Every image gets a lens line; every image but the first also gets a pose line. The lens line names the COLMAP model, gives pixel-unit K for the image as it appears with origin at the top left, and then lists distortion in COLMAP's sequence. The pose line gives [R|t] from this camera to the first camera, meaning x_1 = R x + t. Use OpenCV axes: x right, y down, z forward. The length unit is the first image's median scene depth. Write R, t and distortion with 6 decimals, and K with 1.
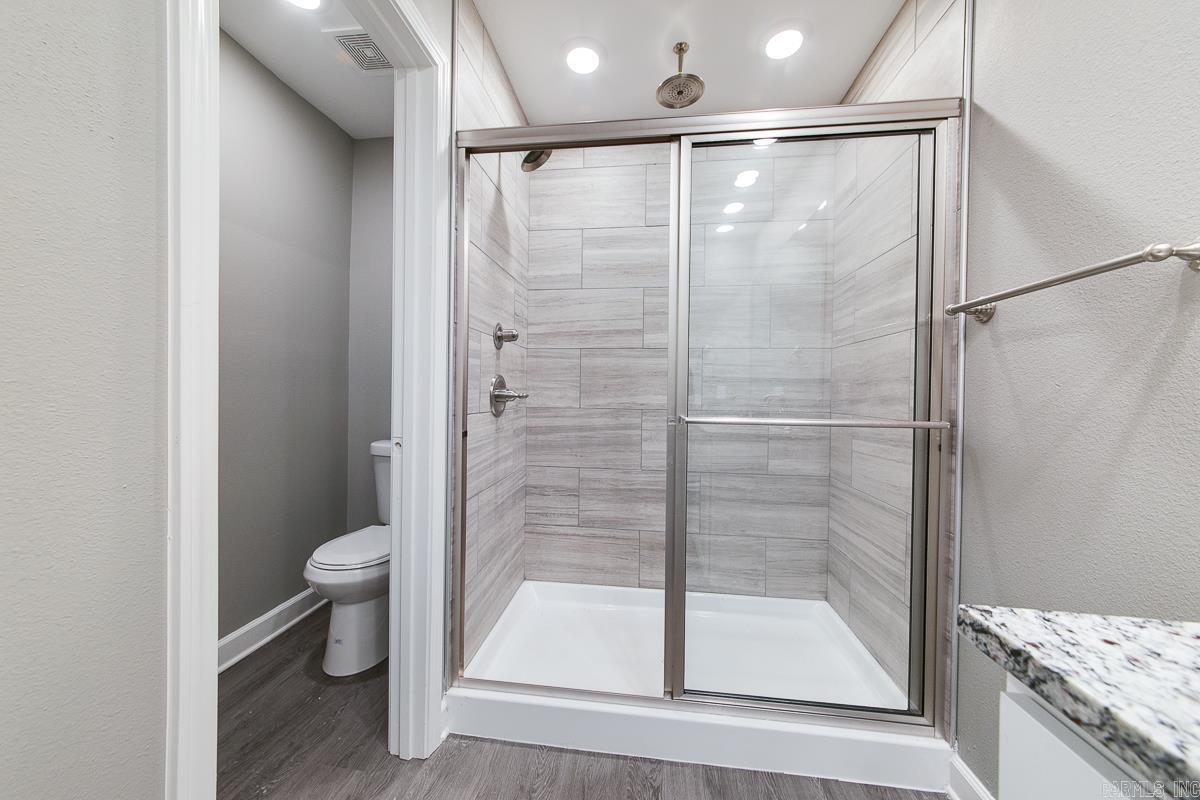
lens RADIAL K [[424.6, 0, 598.2], [0, 424.6, 398.3], [0, 0, 1]] dist [0.000345, 0.000228]
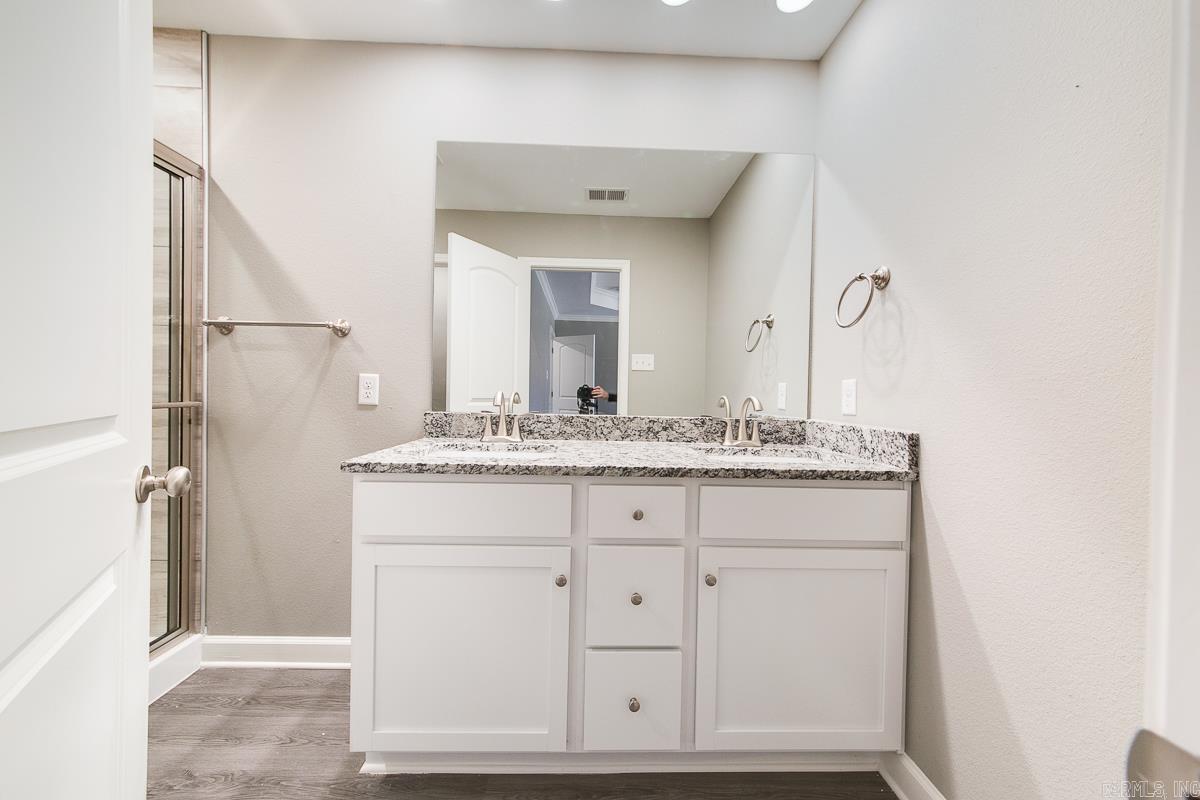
lens RADIAL K [[424.6, 0, 596.5], [0, 424.6, 396.4], [0, 0, 1]] dist [0.000345, 0.000228]
pose [[-0.131645, -0.026346, 0.990947, -0.703609], [-0.011460, 0.999620, 0.025054, -0.010842], [-0.991231, -0.008058, -0.131897, -0.096084]]
